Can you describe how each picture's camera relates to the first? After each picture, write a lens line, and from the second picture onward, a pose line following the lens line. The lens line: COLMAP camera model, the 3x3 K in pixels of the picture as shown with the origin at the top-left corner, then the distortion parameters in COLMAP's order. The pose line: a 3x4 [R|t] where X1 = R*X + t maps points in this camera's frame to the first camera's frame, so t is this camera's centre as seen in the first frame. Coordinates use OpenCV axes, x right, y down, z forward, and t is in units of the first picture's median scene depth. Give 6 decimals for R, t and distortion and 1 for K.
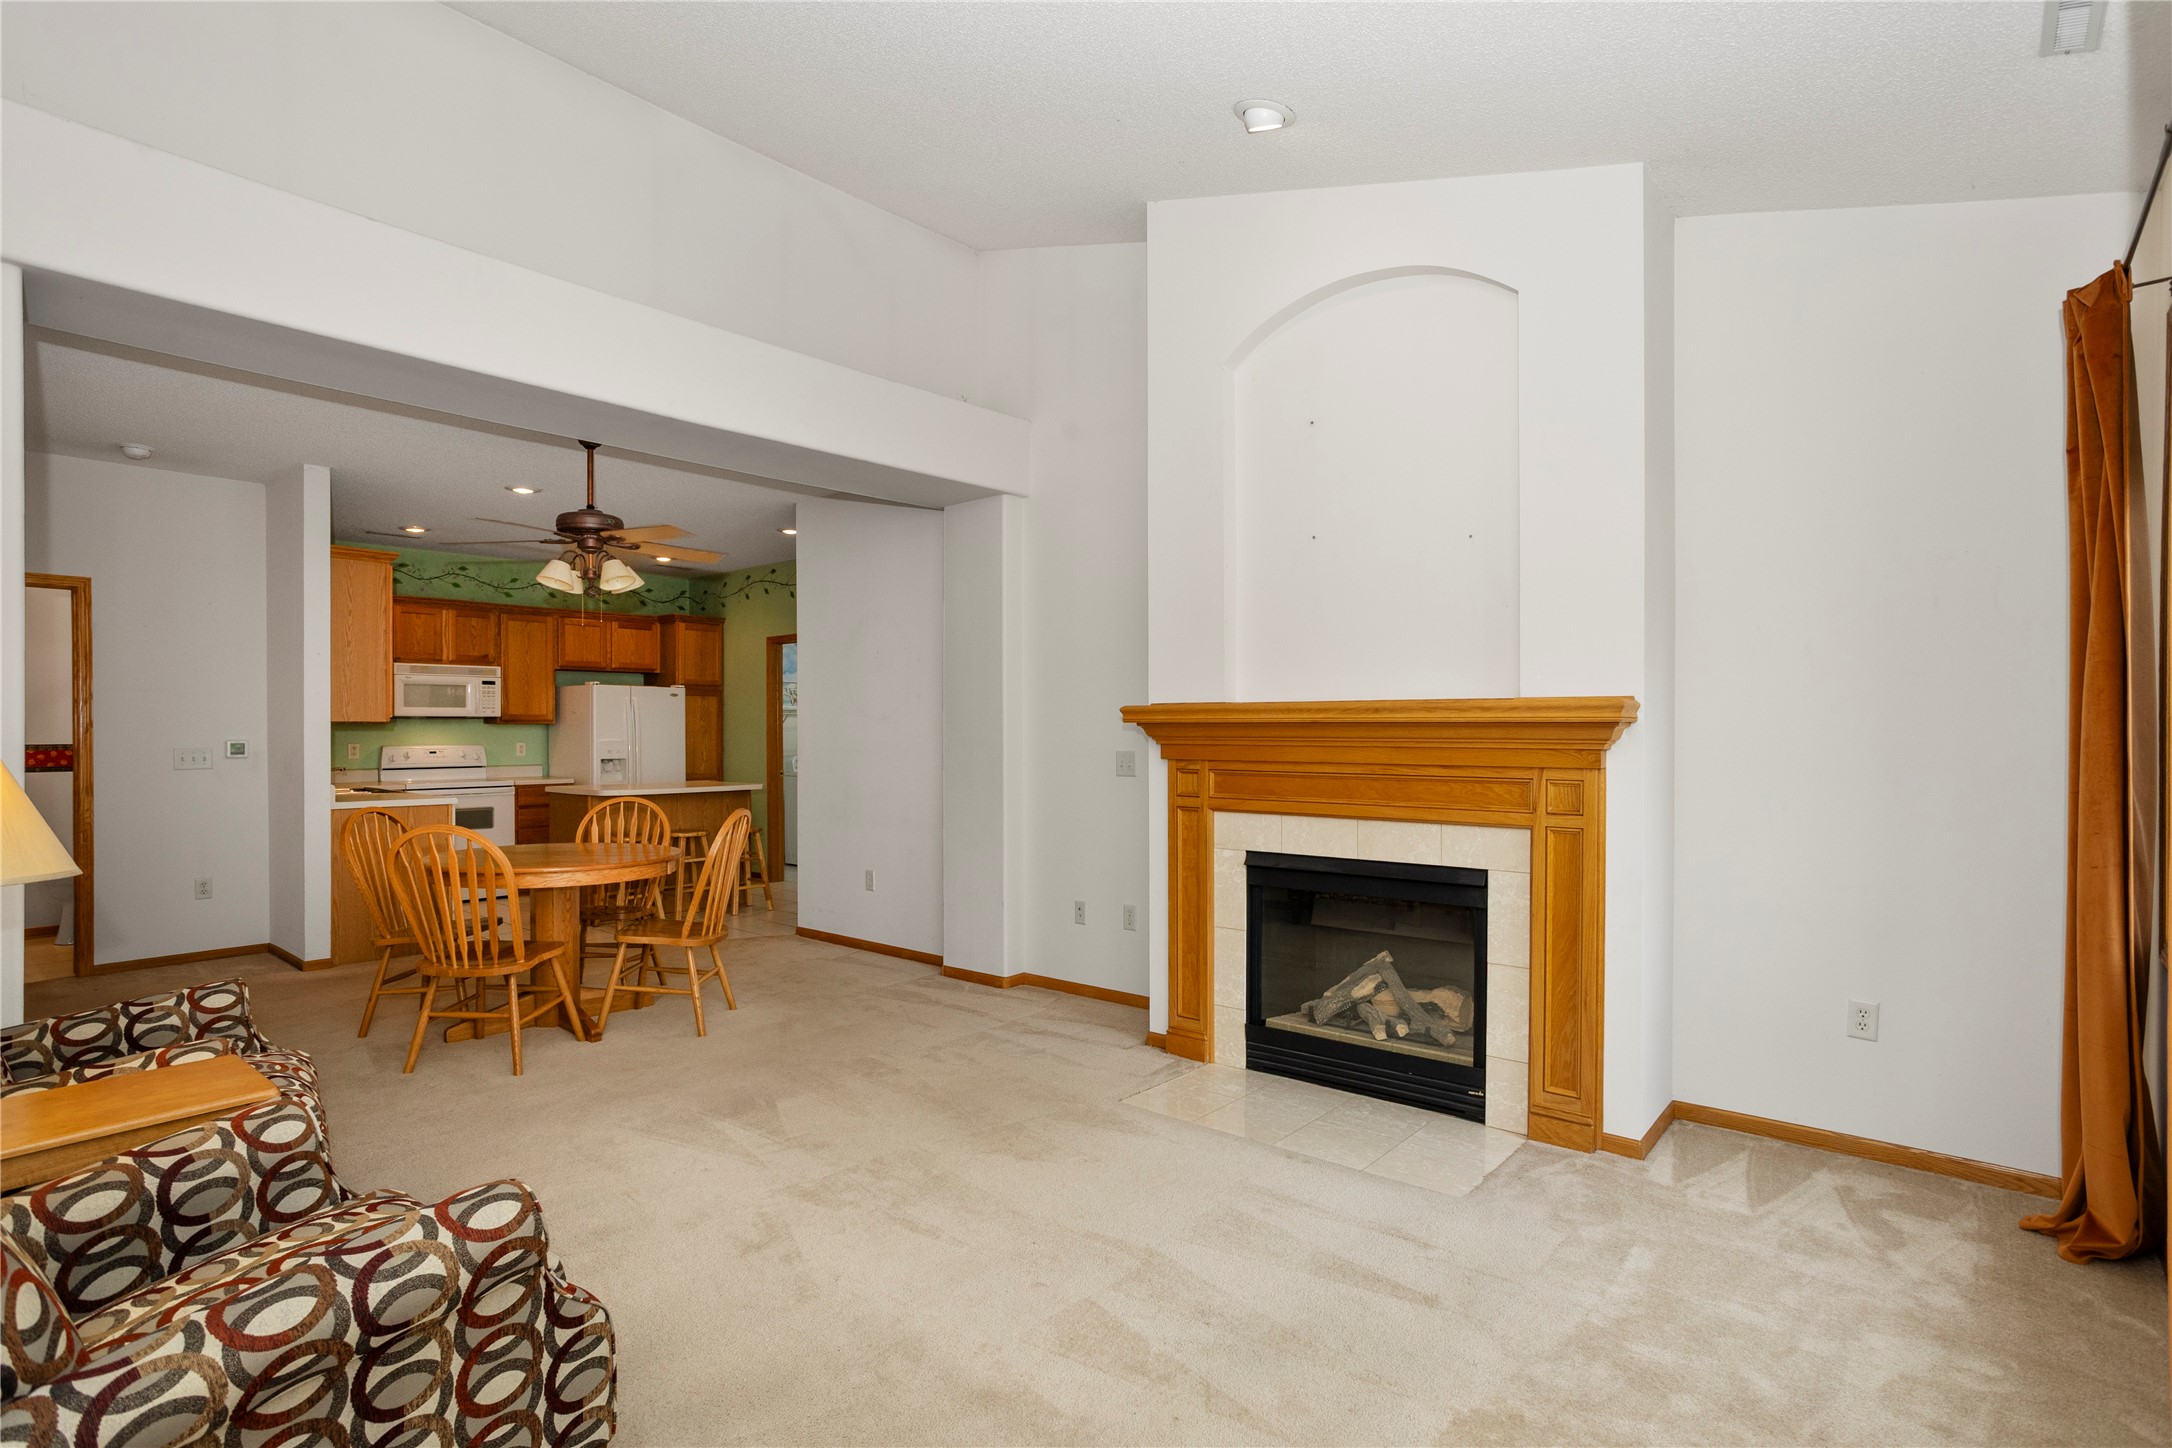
lens RADIAL K [[1038.8, 0, 1086.0], [0, 1038.8, 724.0], [0, 0, 1]] dist [-0.049888, 0.033192]
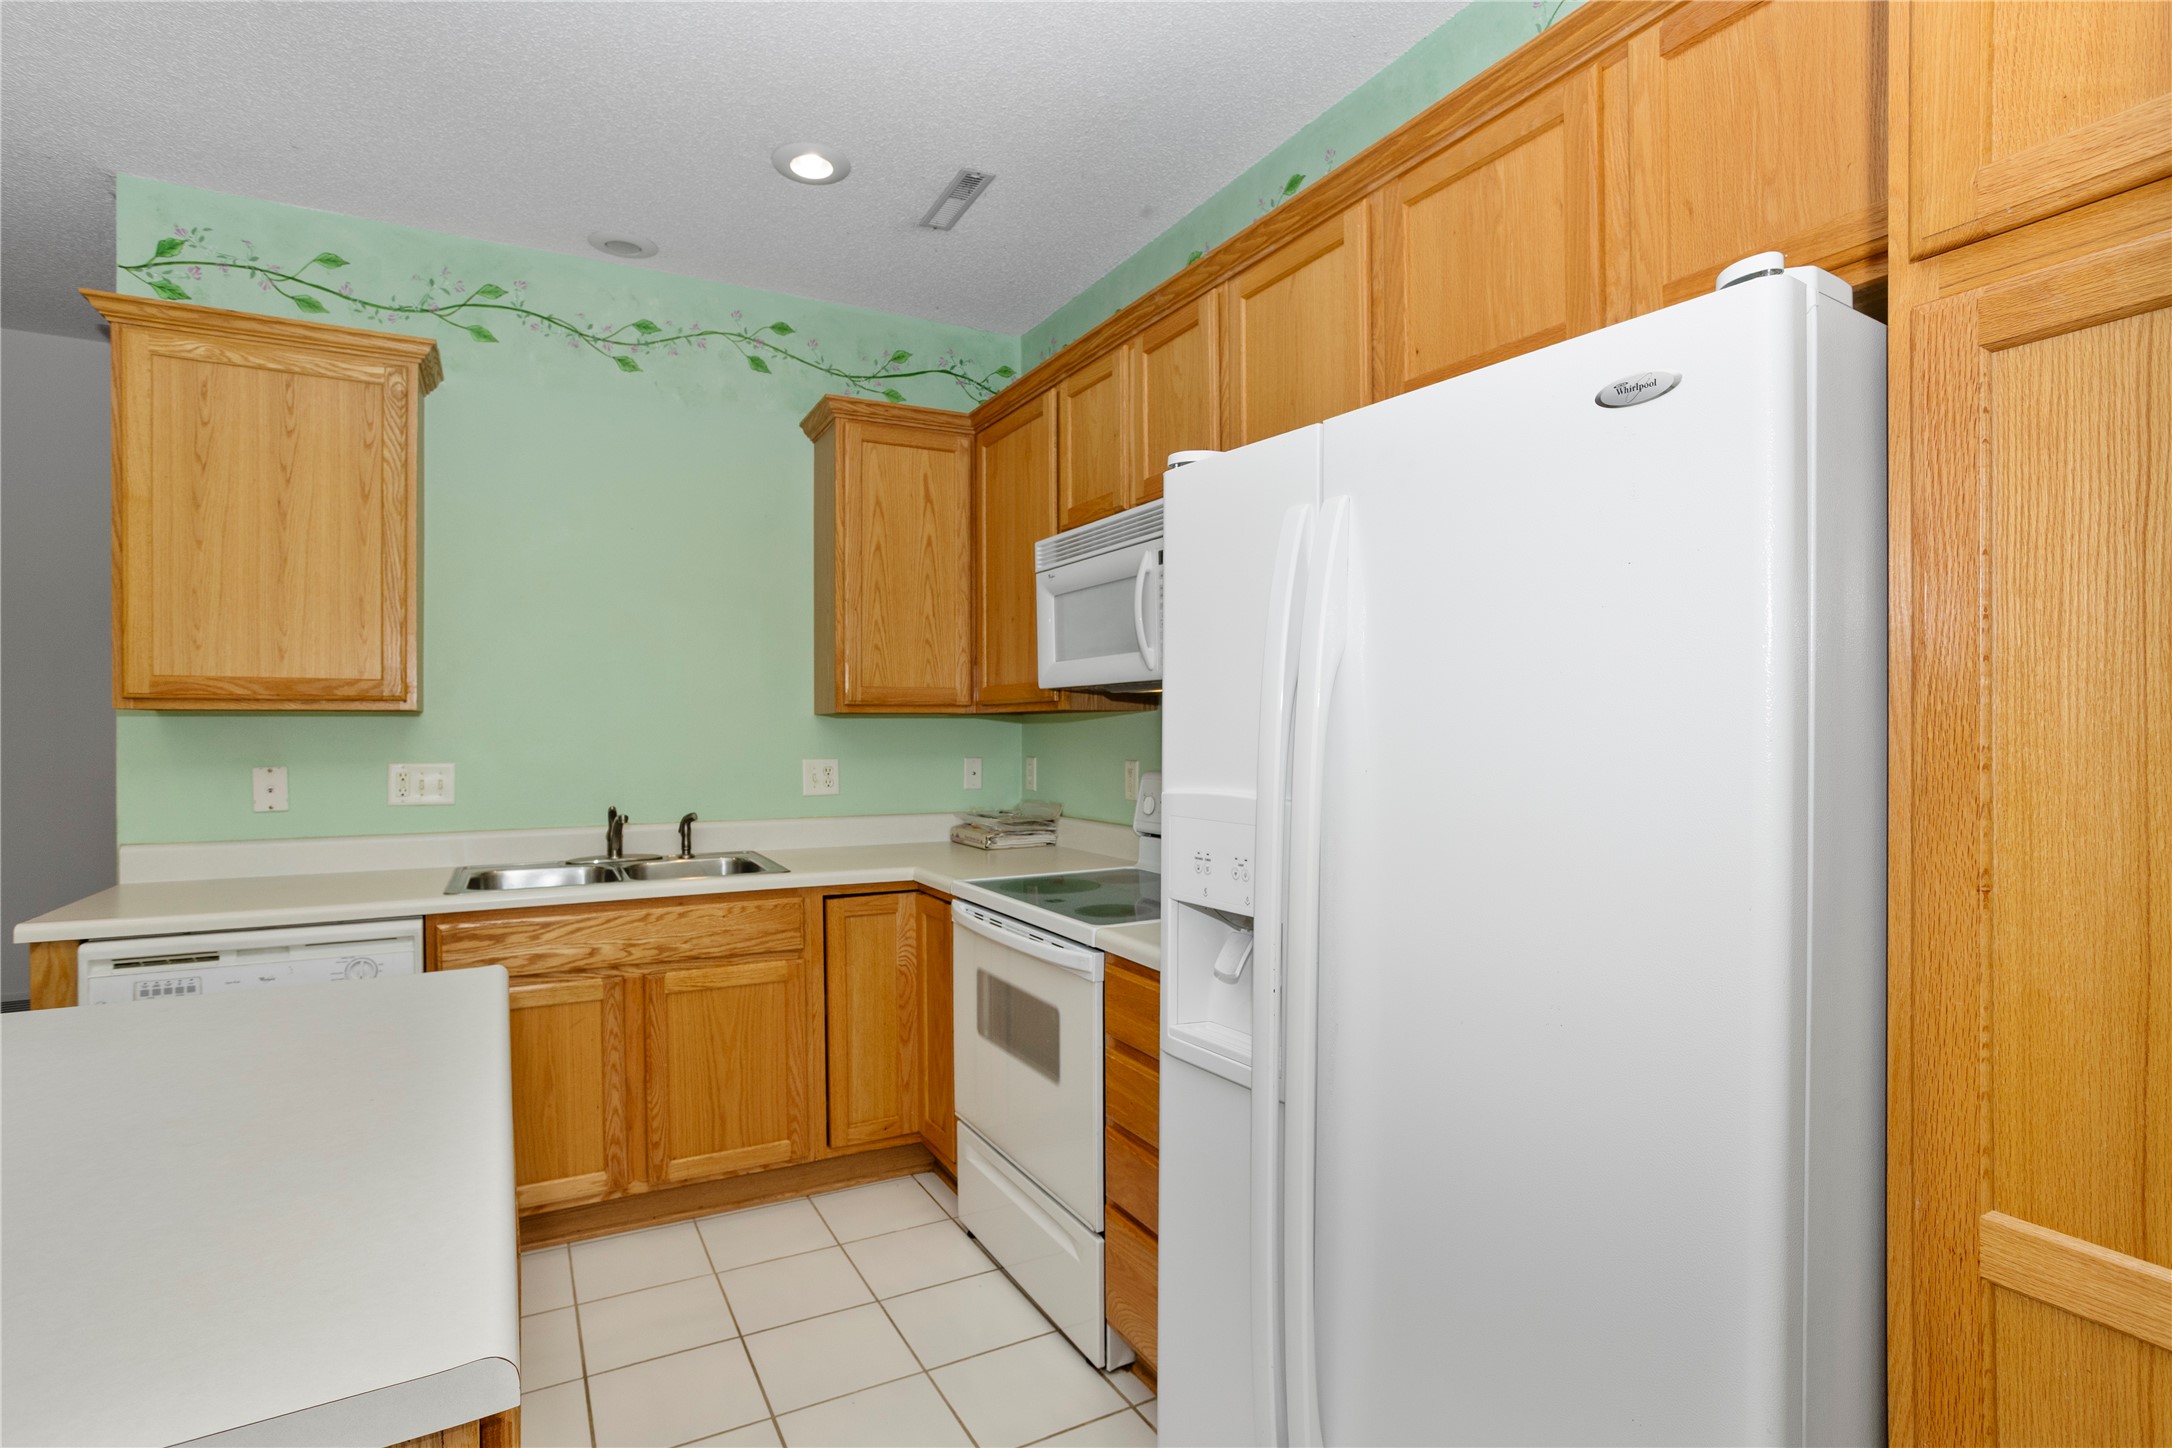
lens RADIAL K [[1058.8, 0, 1086.0], [0, 1058.8, 724.0], [0, 0, 1]] dist [-0.052667, 0.028805]
pose [[-0.363484, 0.003782, -0.931593, -0.302665], [0.004069, 0.999989, 0.002472, 0.004039], [0.931592, -0.002892, -0.363495, 1.051321]]
